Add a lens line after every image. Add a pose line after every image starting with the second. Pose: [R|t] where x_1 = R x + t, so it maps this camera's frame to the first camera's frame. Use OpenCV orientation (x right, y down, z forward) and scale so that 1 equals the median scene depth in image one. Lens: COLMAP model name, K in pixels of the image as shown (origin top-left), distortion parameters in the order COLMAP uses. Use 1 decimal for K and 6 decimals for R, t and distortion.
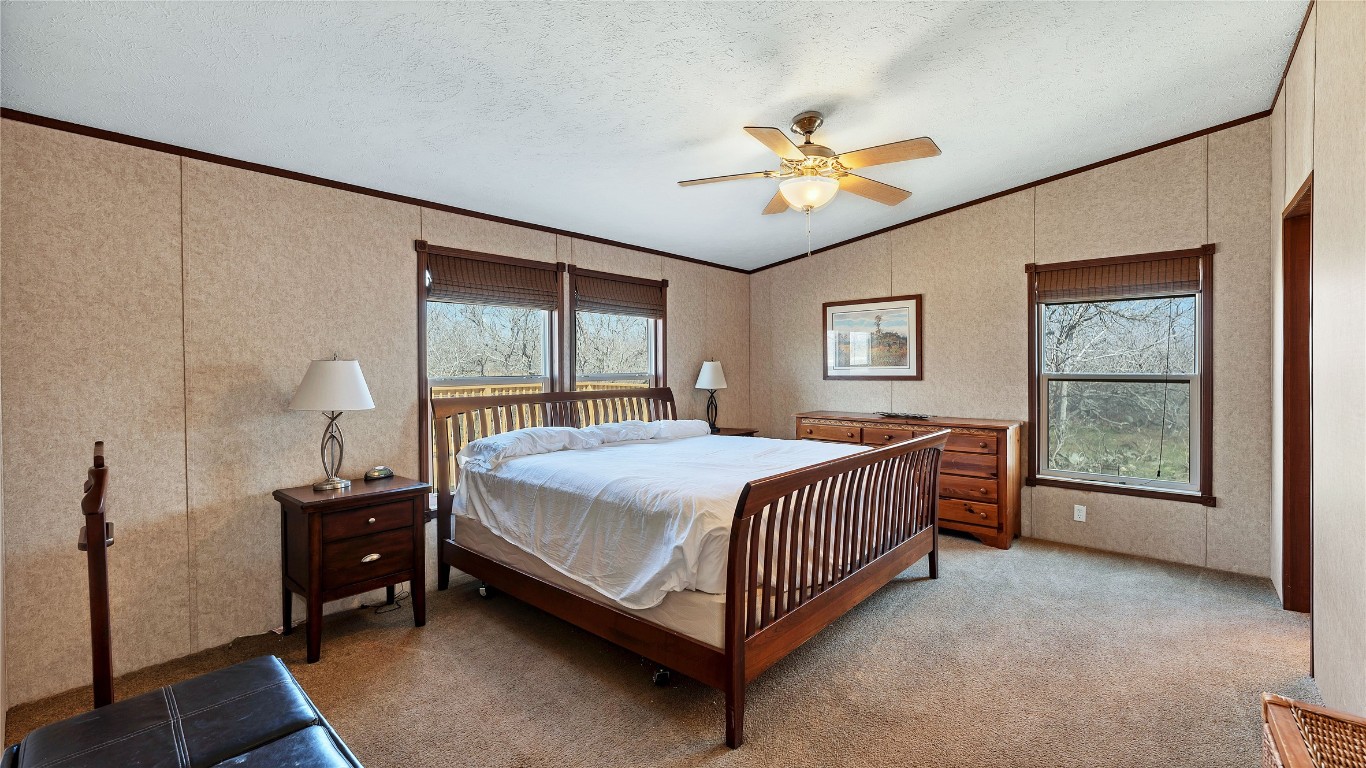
lens RADIAL K [[569.3, 0, 684.3], [0, 569.3, 361.7], [0, 0, 1]] dist [0.000249, -0.000225]
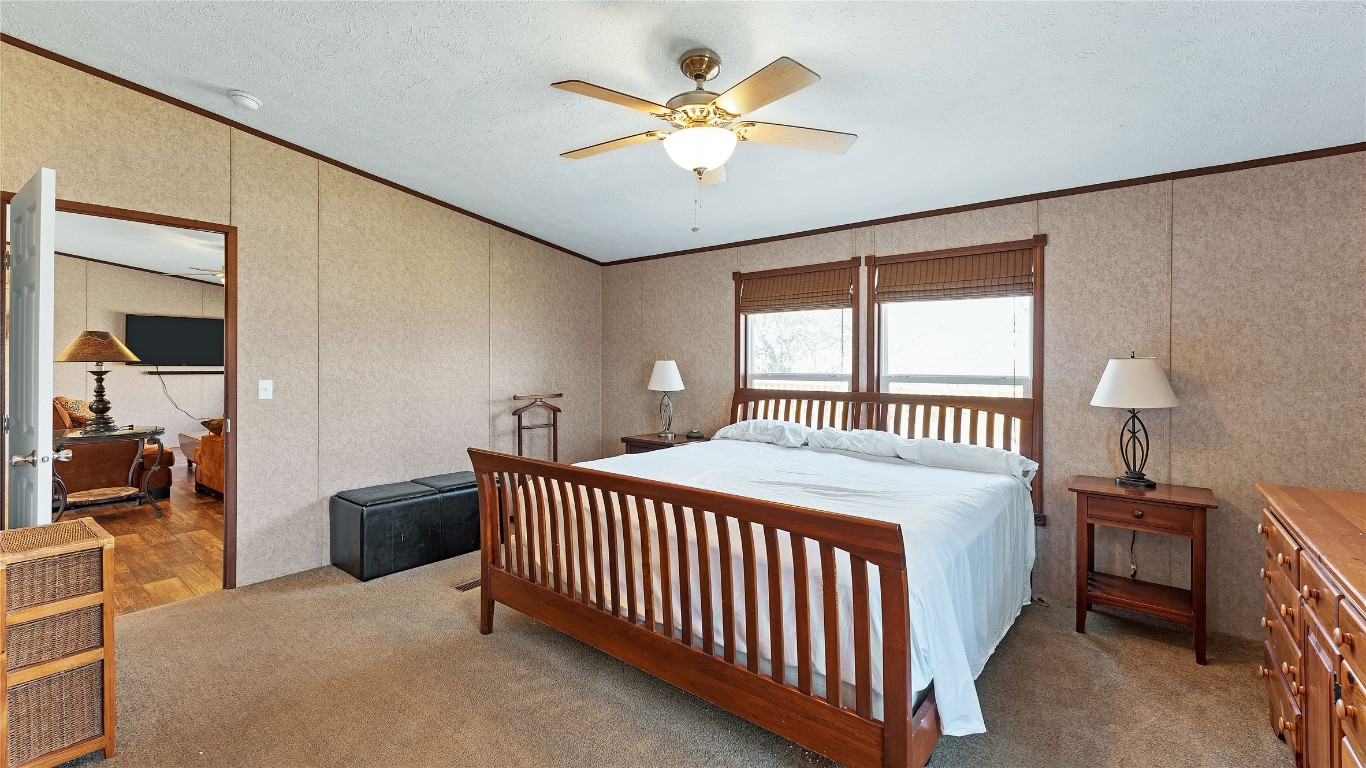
lens RADIAL K [[569.3, 0, 684.3], [0, 569.3, 361.7], [0, 0, 1]] dist [0.000249, -0.000225]
pose [[0.043096, -0.000122, -0.999071, 0.719204], [0.005627, 0.999984, 0.000121, 0.000380], [0.999055, -0.005627, 0.043096, 0.663908]]
